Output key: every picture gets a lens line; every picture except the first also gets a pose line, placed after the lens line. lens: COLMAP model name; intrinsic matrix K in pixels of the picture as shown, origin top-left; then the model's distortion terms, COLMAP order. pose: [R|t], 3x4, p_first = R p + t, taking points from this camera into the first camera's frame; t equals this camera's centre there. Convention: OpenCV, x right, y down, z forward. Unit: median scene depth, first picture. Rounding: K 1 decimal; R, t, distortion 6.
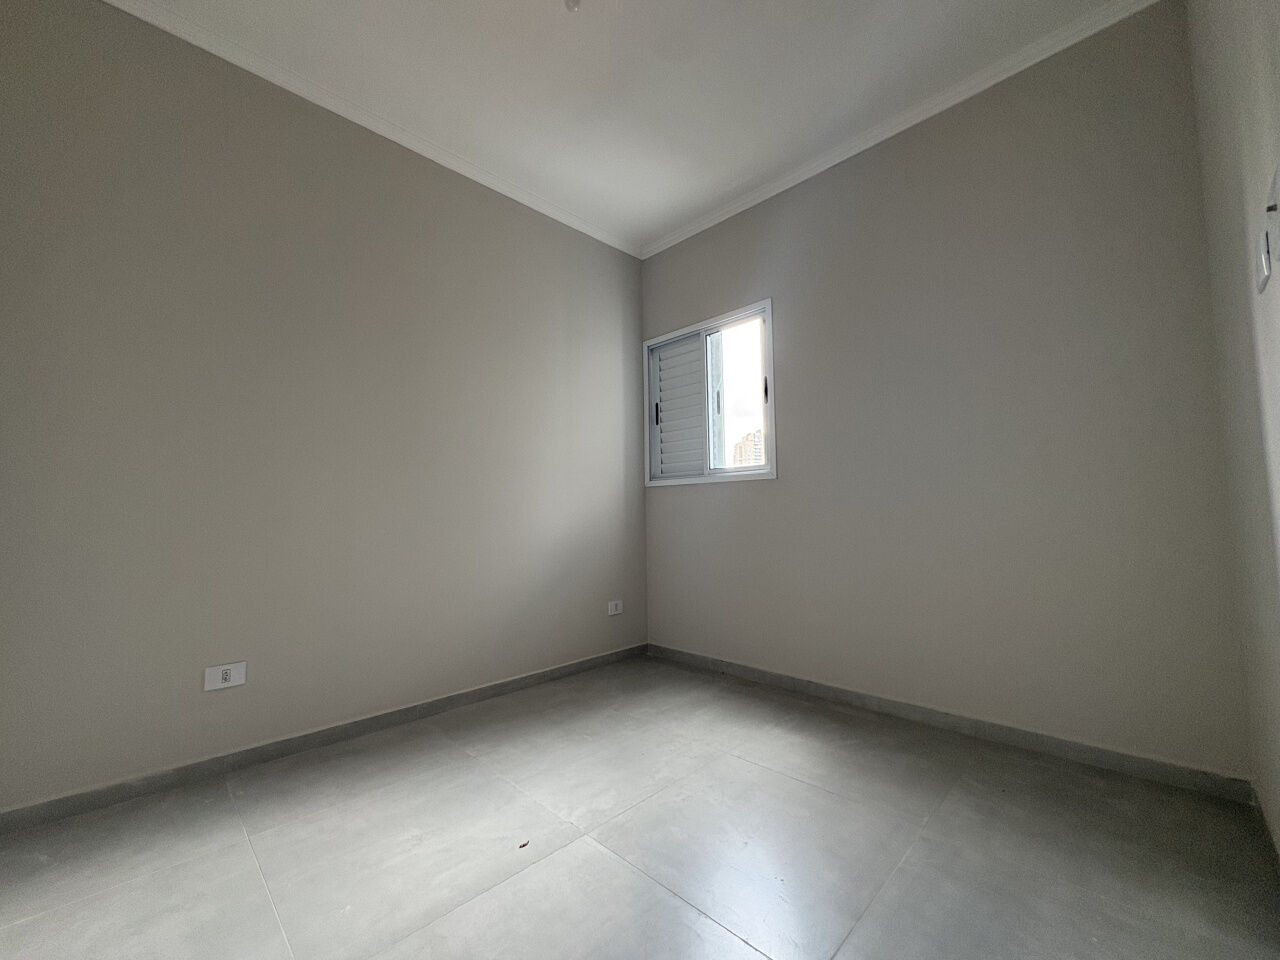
lens RADIAL K [[513.2, 0, 640.7], [0, 513.2, 479.0], [0, 0, 1]] dist [0.000653, 0.000272]
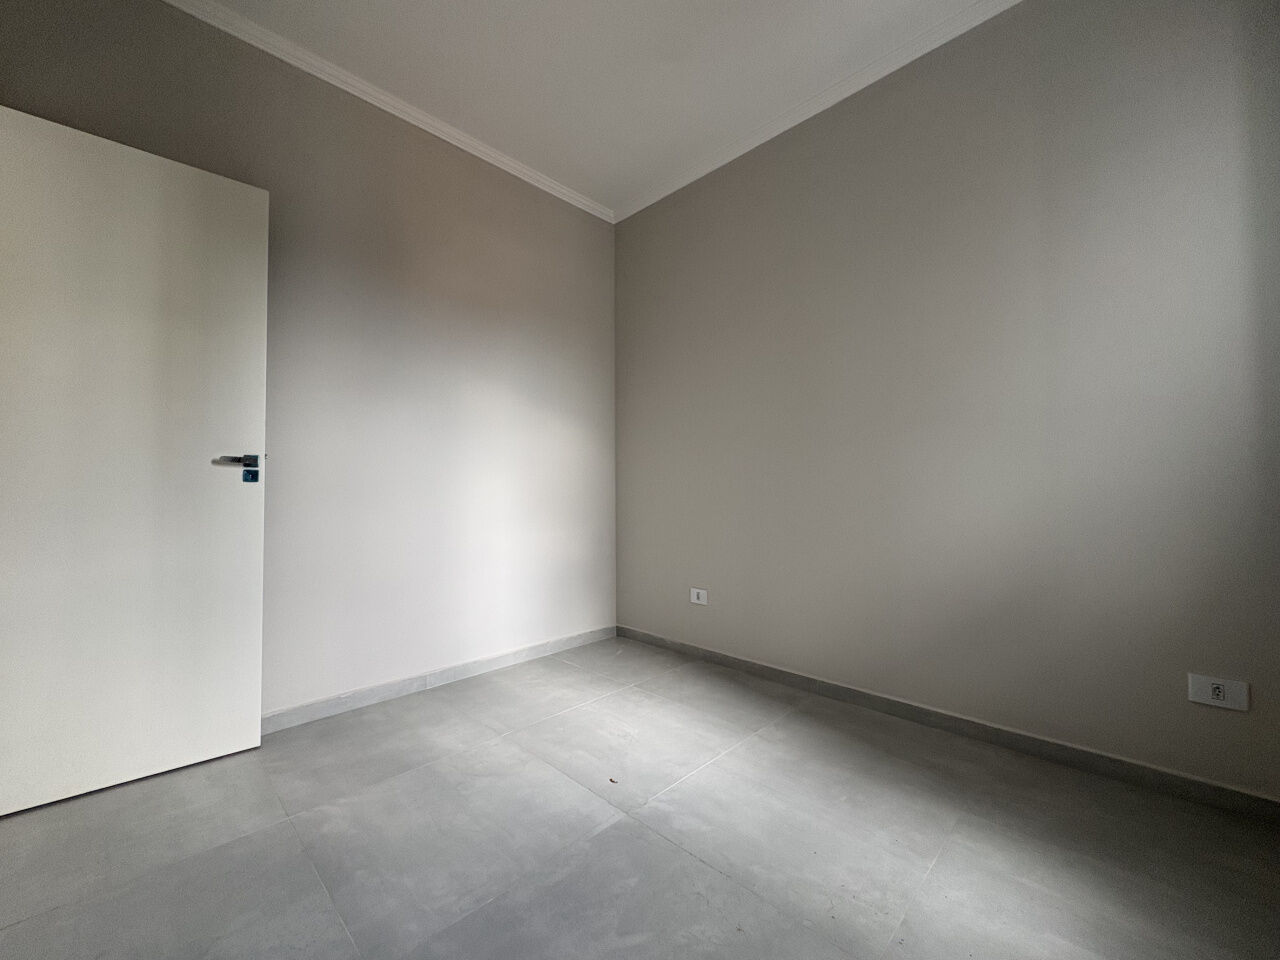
lens RADIAL K [[514.3, 0, 640.0], [0, 514.3, 483.0], [0, 0, 1]] dist [0.000202, -0.000182]
pose [[0.006262, -0.004151, -0.999972, 0.511932], [0.073620, 0.997280, -0.003679, 0.031432], [0.997267, -0.073595, 0.006550, 0.608915]]
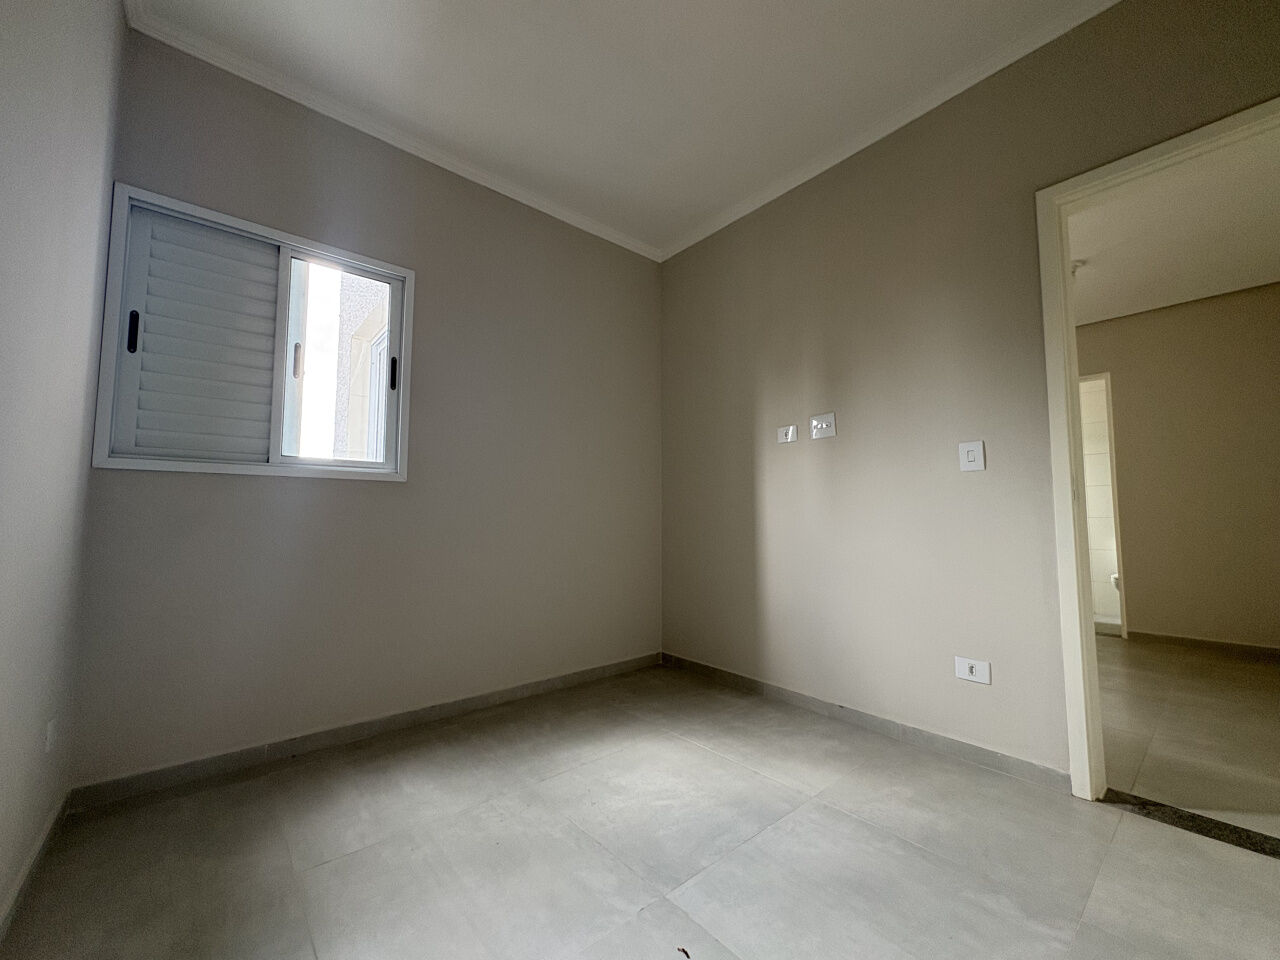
lens RADIAL K [[514.3, 0, 640.0], [0, 514.3, 483.0], [0, 0, 1]] dist [0.000202, -0.000182]
pose [[0.081508, 0.078266, 0.993595, -0.582500], [-0.067276, 0.995070, -0.072864, 0.039321], [-0.994399, -0.060907, 0.086372, 0.576127]]
